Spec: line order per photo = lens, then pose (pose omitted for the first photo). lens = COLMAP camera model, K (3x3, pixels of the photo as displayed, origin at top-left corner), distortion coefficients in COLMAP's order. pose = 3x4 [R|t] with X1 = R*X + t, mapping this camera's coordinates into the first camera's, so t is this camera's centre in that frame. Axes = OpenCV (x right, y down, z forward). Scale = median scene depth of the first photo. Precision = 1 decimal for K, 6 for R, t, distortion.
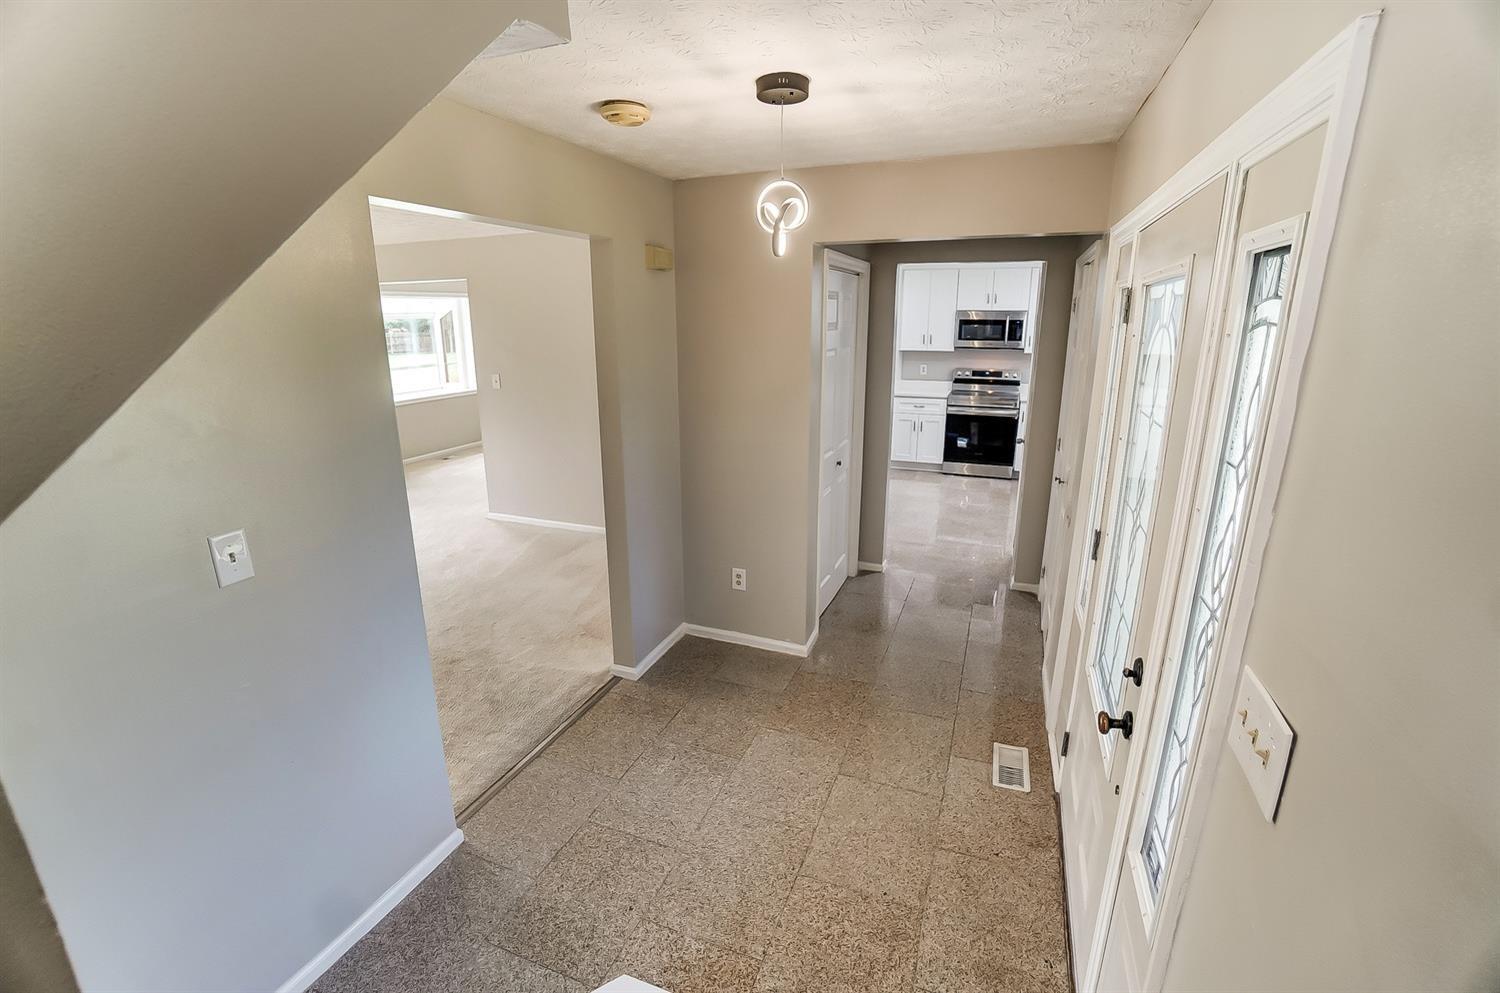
lens RADIAL K [[658.1, 0, 750.0], [0, 658.1, 496.5], [0, 0, 1]] dist [-0.000879, -0.000015]
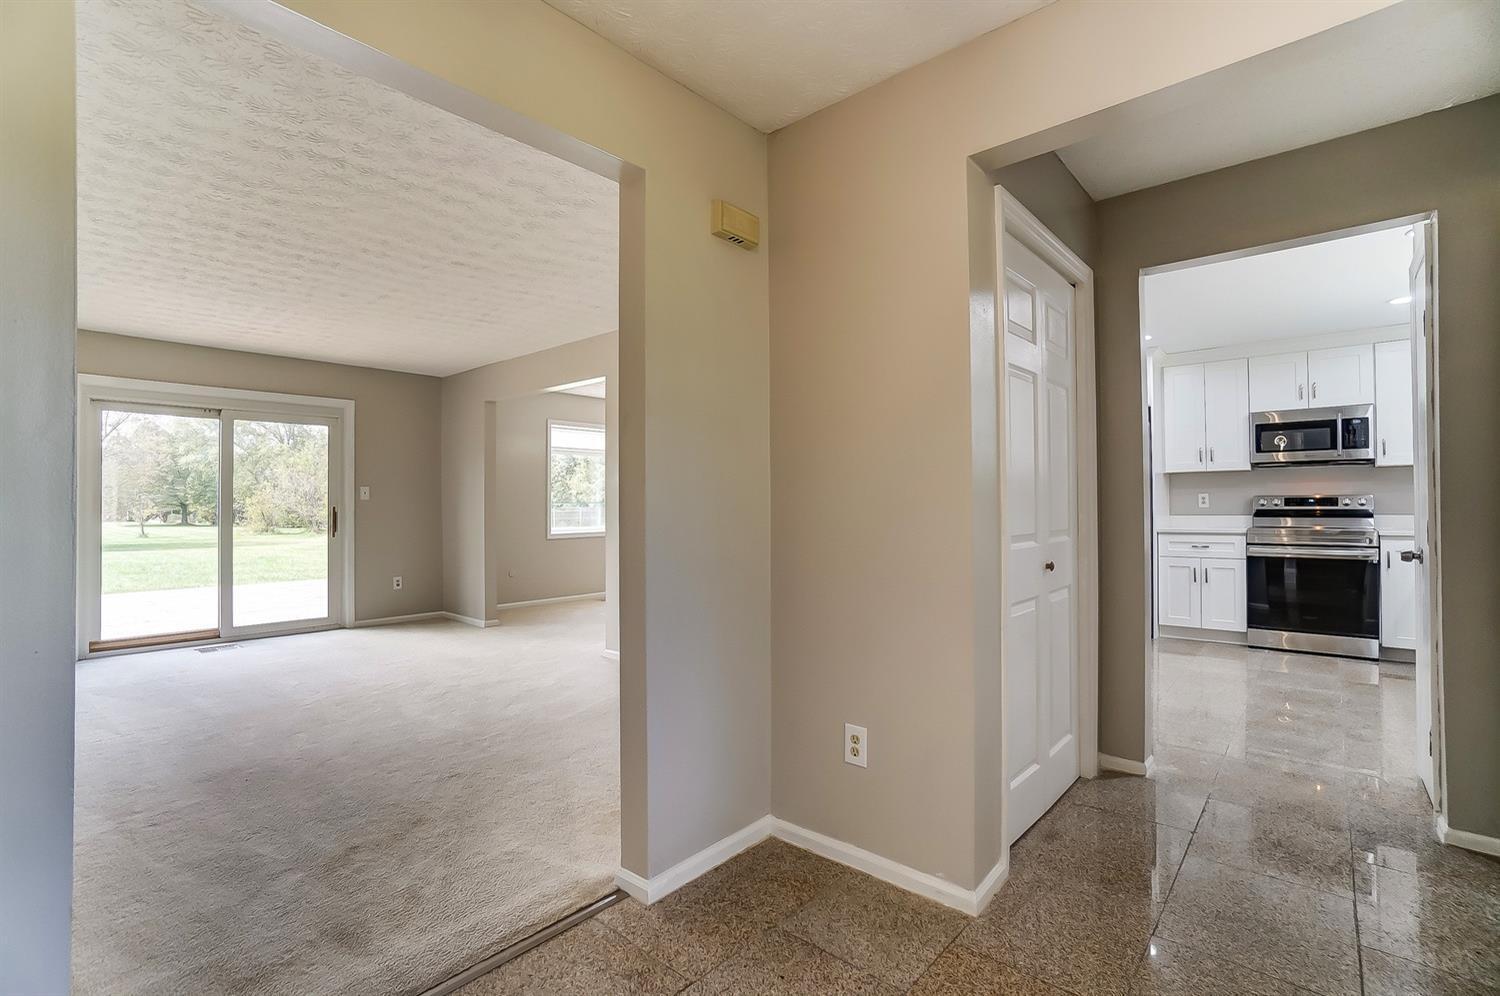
lens RADIAL K [[692.4, 0, 750.4], [0, 692.4, 507.3], [0, 0, 1]] dist [-0.046322, 0.026750]
pose [[0.944527, -0.002354, -0.328425, 0.070678], [-0.082447, 0.966255, -0.244036, 0.060423], [0.317917, 0.257577, 0.912460, 0.283853]]
